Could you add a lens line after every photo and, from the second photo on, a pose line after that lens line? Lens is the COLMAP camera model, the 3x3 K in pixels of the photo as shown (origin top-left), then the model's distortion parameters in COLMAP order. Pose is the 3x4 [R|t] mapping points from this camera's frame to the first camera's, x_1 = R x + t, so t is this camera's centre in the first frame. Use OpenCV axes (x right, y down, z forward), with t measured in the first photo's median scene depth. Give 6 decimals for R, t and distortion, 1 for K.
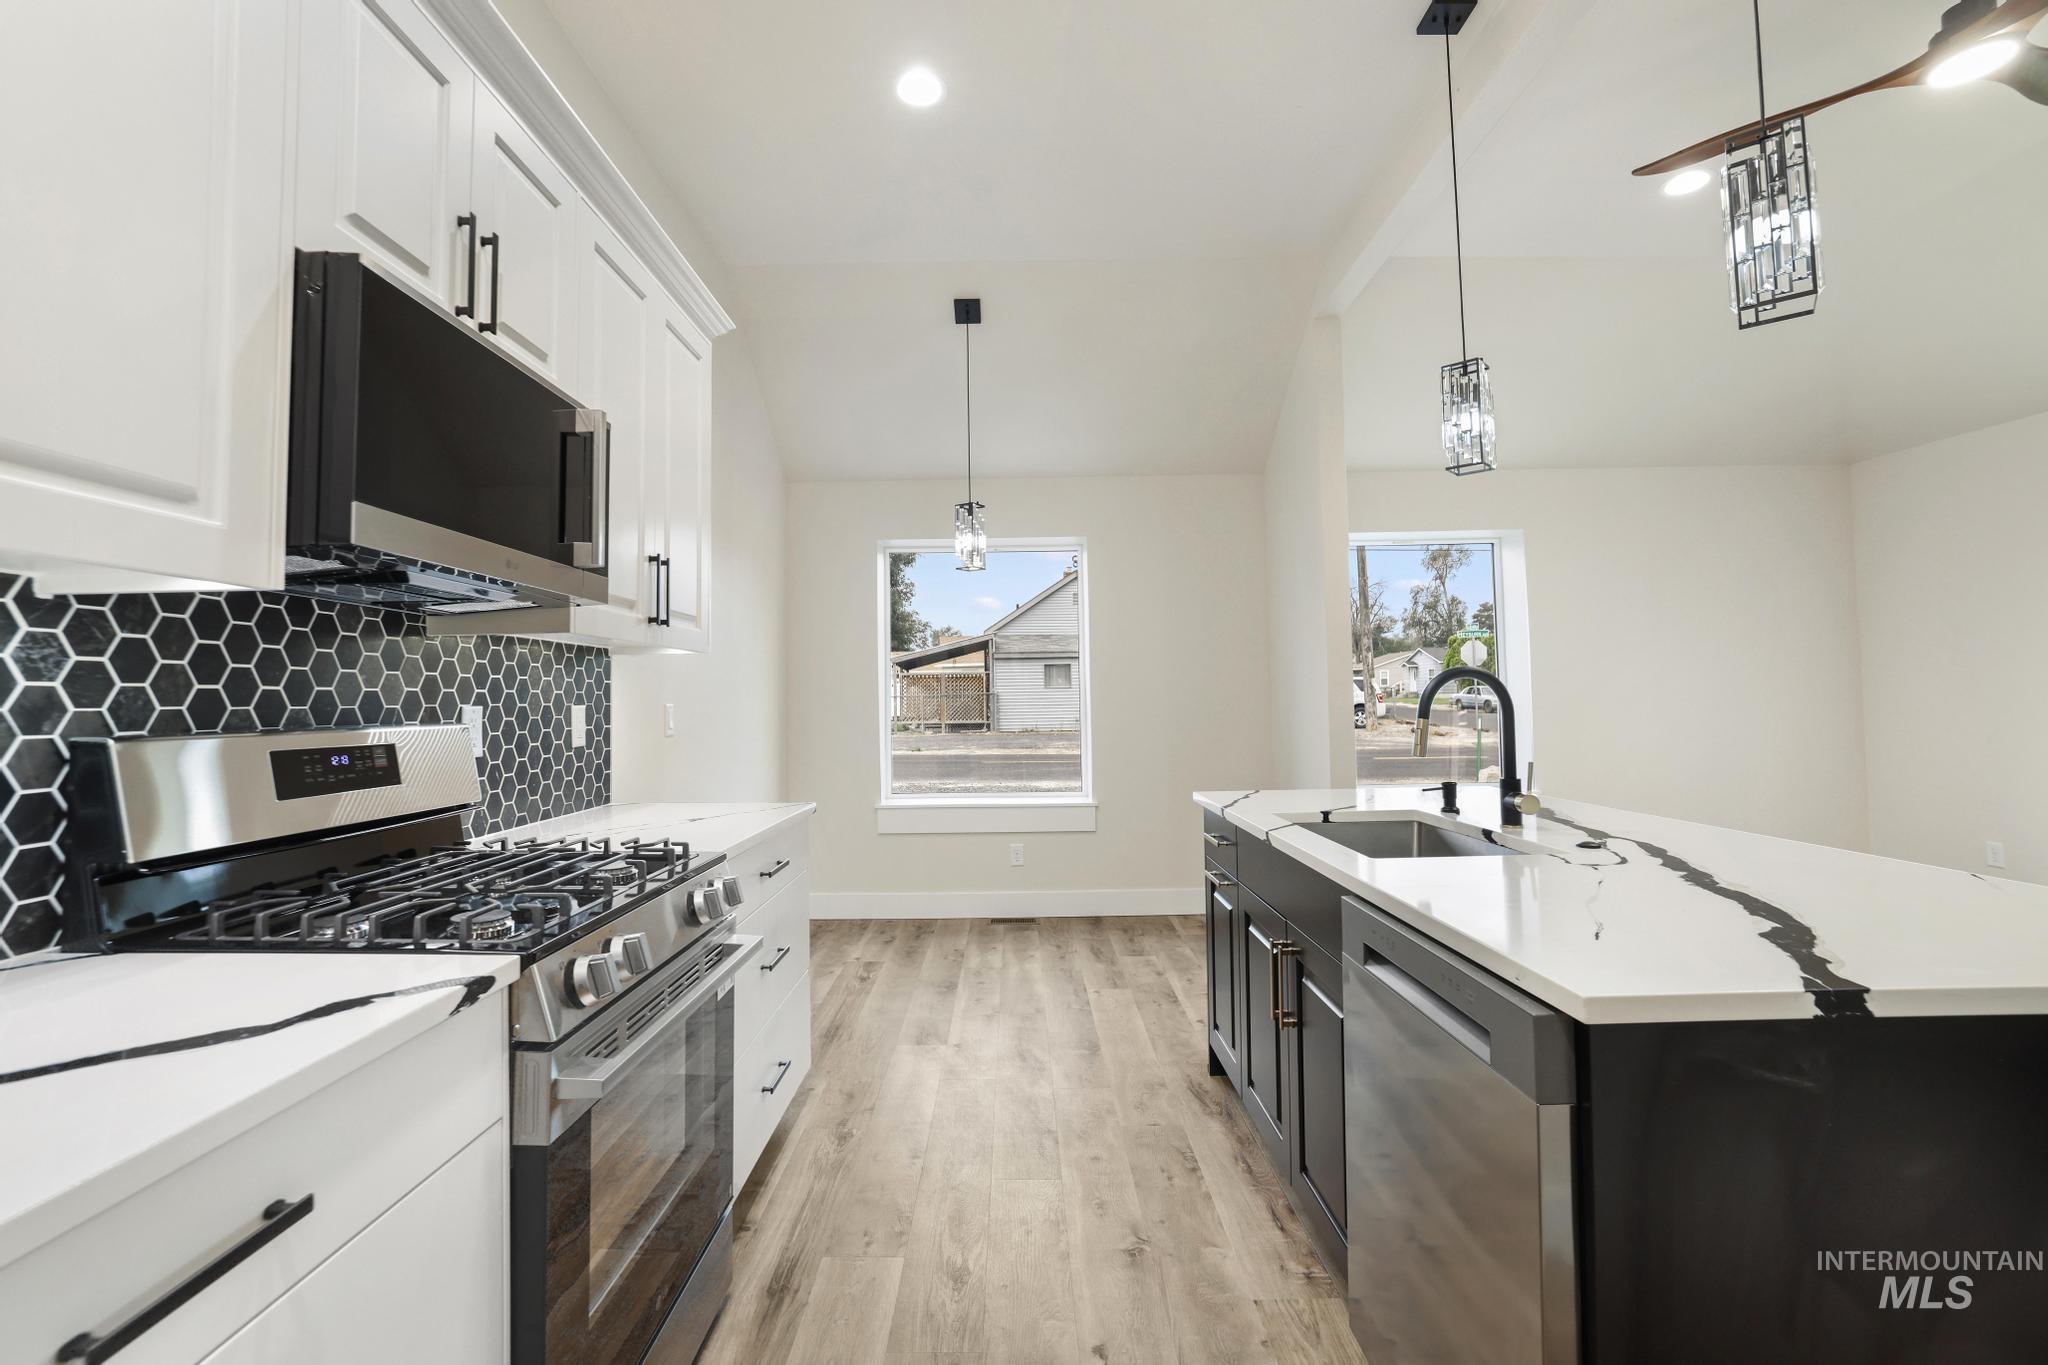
lens RADIAL K [[903.8, 0, 1031.5], [0, 903.8, 678.3], [0, 0, 1]] dist [-0.044791, 0.013021]
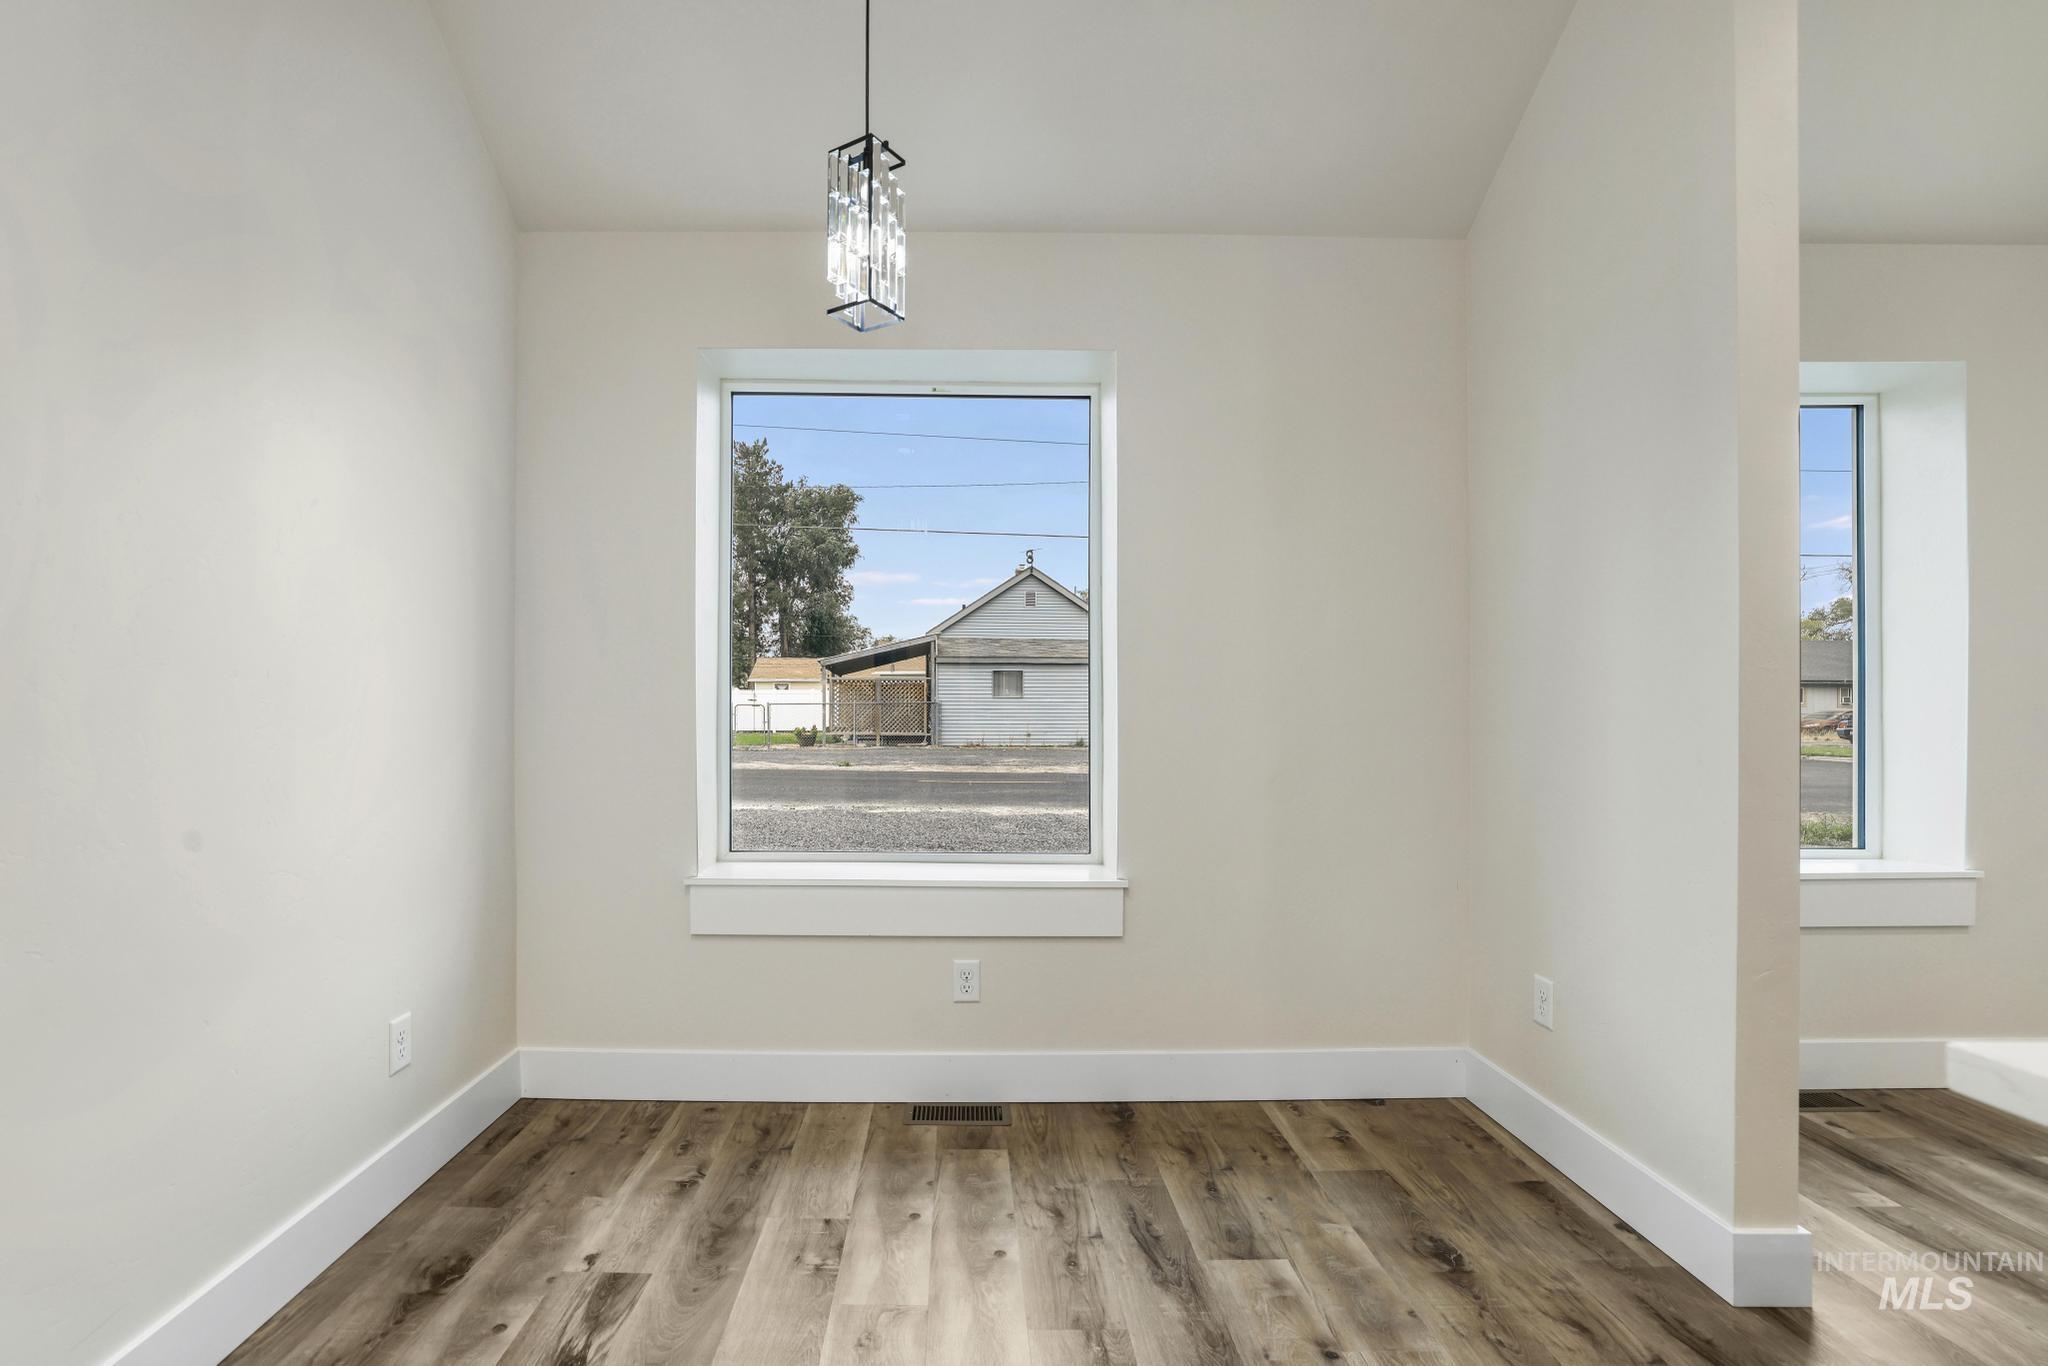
lens RADIAL K [[903.8, 0, 964.1], [0, 903.8, 713.5], [0, 0, 1]] dist [-0.044791, 0.013021]
pose [[0.999758, 0.018714, -0.011596, -0.017481], [-0.018463, 0.999599, 0.021454, 0.042748], [0.011993, -0.021235, 0.999703, 0.605461]]
